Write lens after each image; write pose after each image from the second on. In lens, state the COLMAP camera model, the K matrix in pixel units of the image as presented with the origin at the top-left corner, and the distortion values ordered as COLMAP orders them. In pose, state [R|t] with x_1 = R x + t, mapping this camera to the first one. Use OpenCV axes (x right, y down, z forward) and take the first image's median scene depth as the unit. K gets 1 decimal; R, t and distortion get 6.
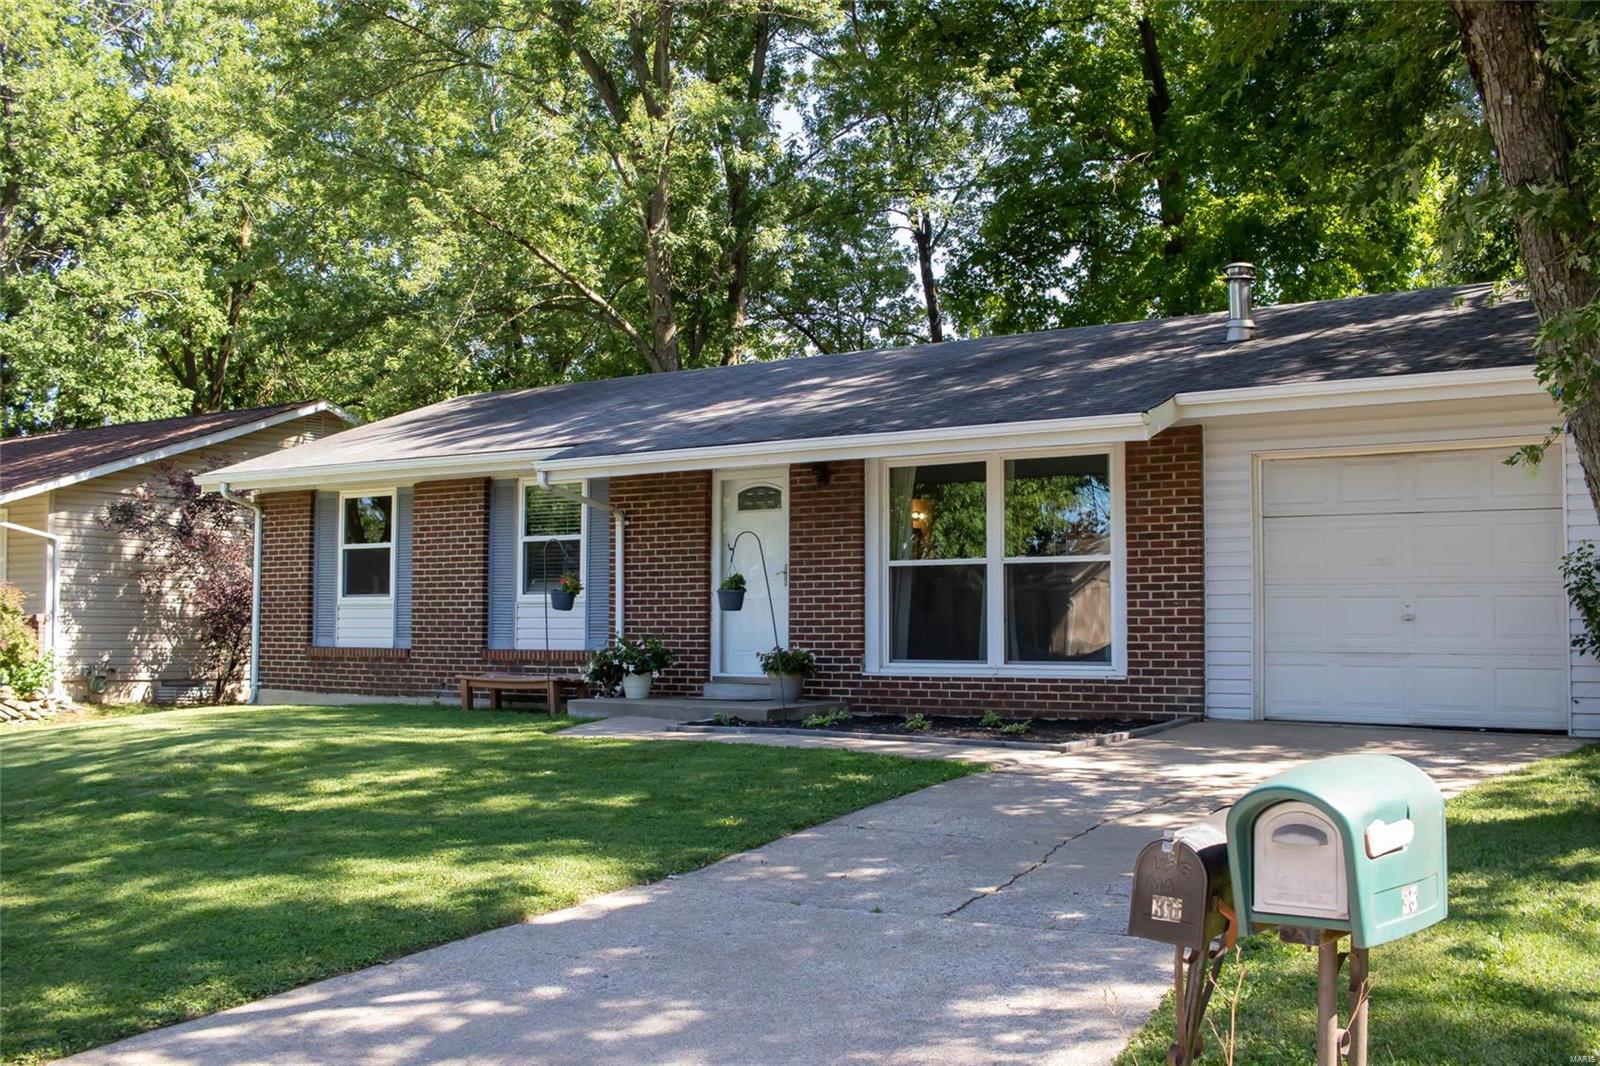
lens RADIAL K [[1771.6, 0, 800.0], [0, 1771.6, 533.0], [0, 0, 1]] dist [-0.131247, 0.155286]
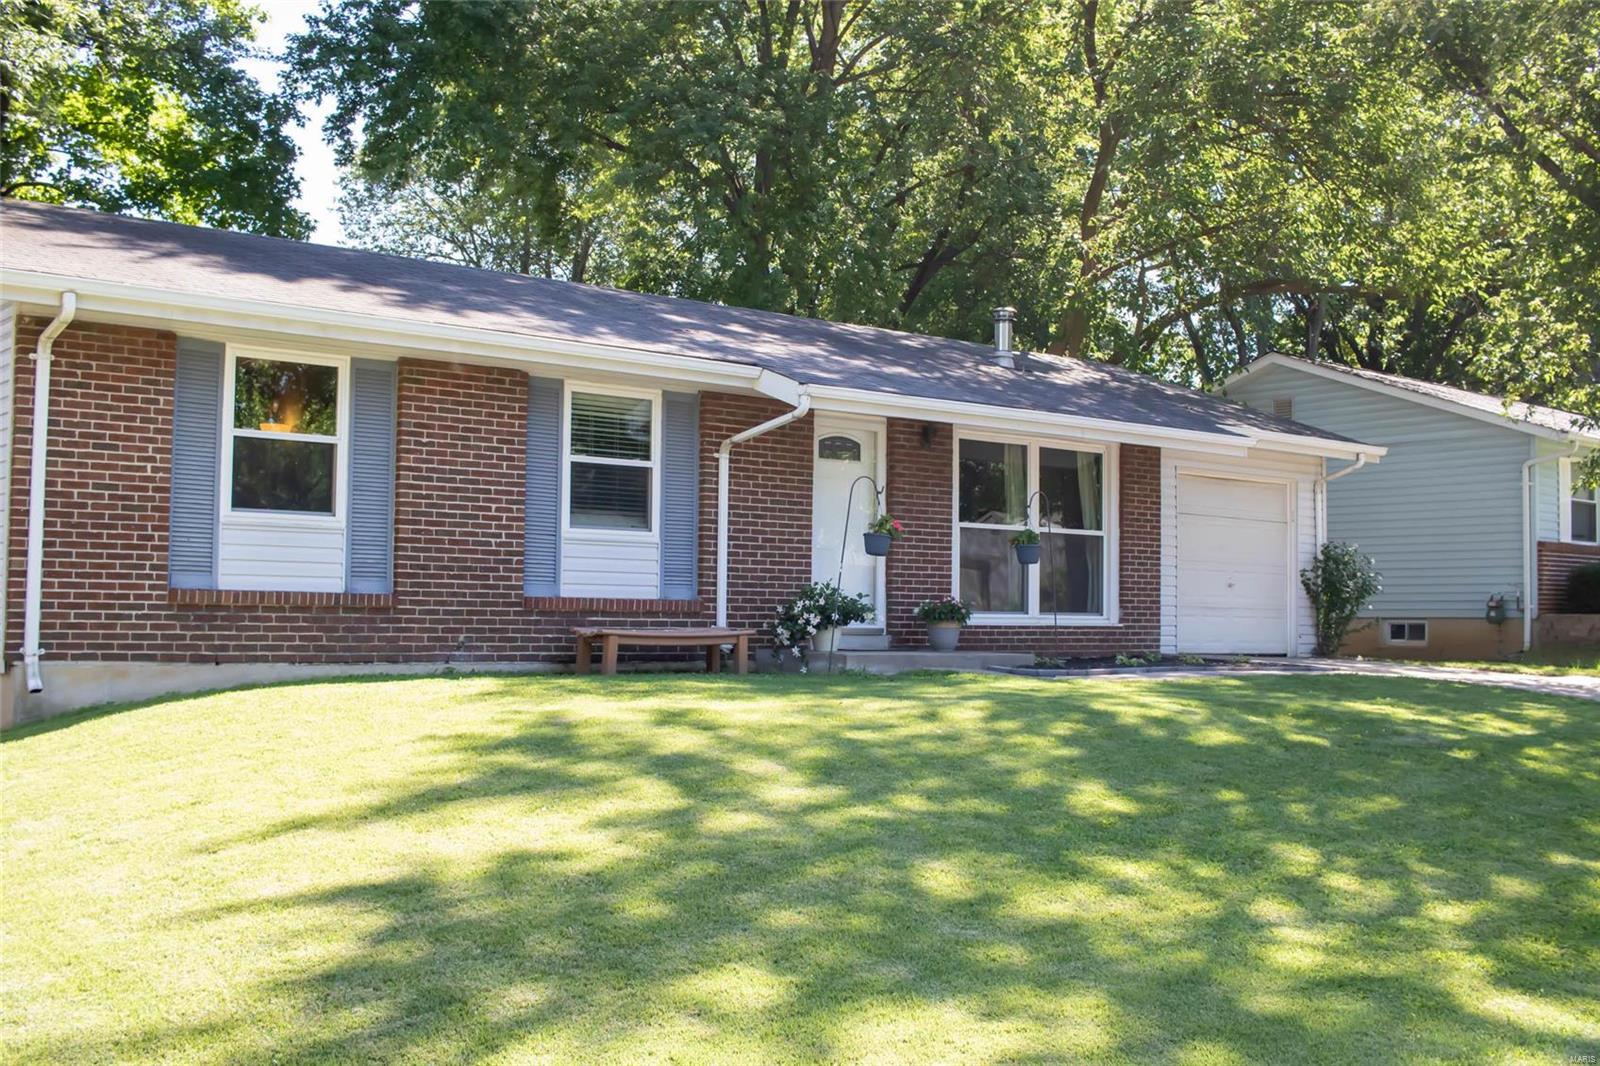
lens RADIAL K [[1771.6, 0, 800.0], [0, 1771.6, 533.0], [0, 0, 1]] dist [-0.131247, 0.155286]
pose [[0.240819, 0.037580, 0.969842, -0.935003], [-0.077263, 0.996821, -0.019441, 0.046317], [-0.967490, -0.070252, 0.242957, 0.735374]]
